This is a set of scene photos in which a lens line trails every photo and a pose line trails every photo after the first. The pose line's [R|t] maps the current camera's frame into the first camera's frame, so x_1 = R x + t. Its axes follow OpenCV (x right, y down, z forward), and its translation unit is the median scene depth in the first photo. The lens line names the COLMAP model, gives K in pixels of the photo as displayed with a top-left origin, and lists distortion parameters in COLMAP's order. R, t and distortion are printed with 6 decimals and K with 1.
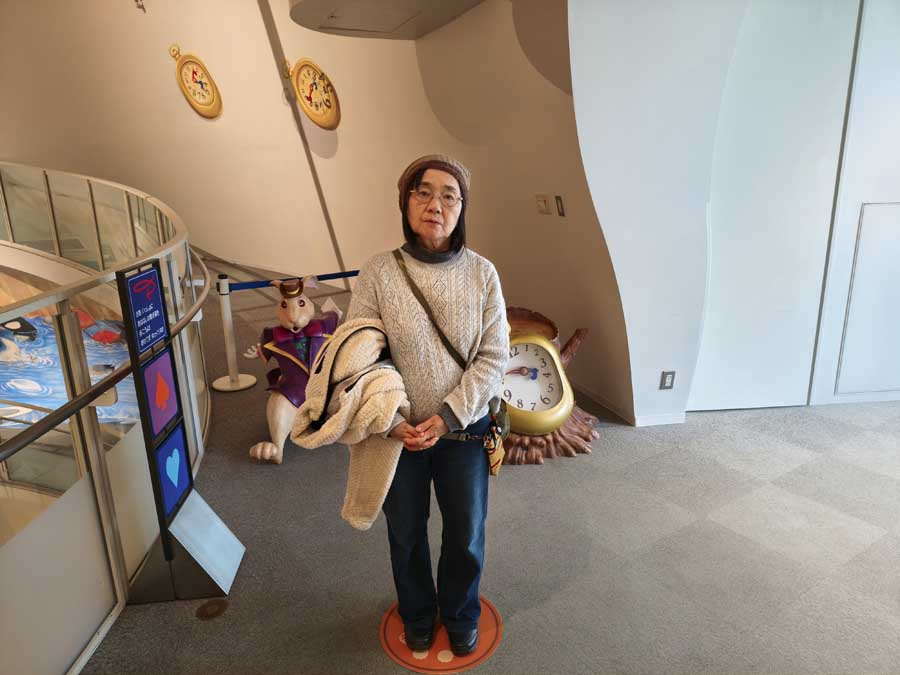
lens RADIAL K [[626.7, 0, 445.0], [0, 626.7, 339.9], [0, 0, 1]] dist [0.043058, -0.034586]
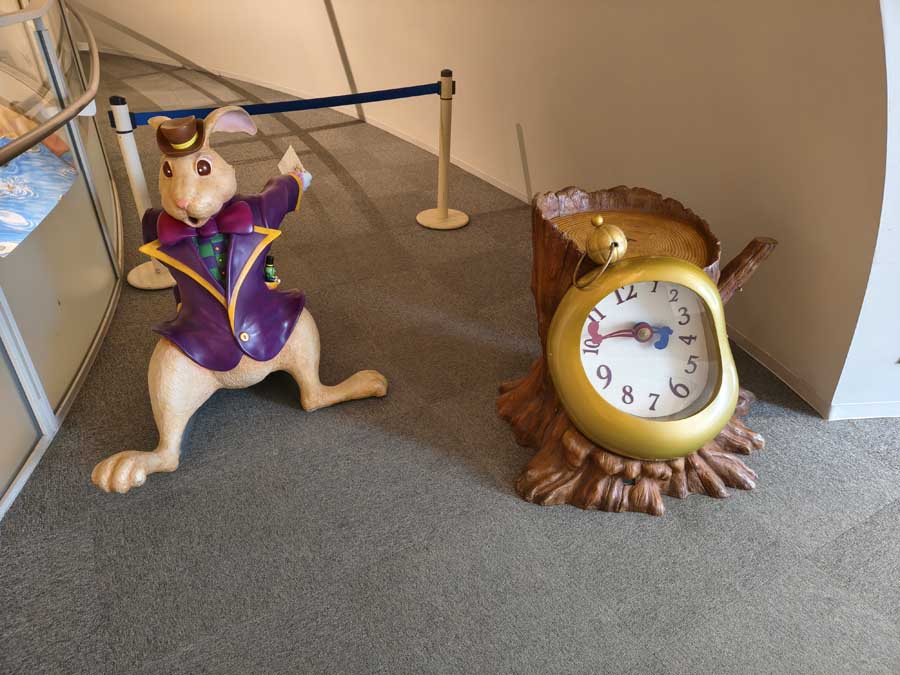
lens RADIAL K [[626.7, 0, 445.0], [0, 626.7, 339.9], [0, 0, 1]] dist [0.043058, -0.034586]
pose [[0.996775, 0.052898, -0.060345, 0.001651], [-0.034996, 0.963248, 0.266324, -0.068308], [0.072215, -0.263353, 0.961993, 0.502814]]
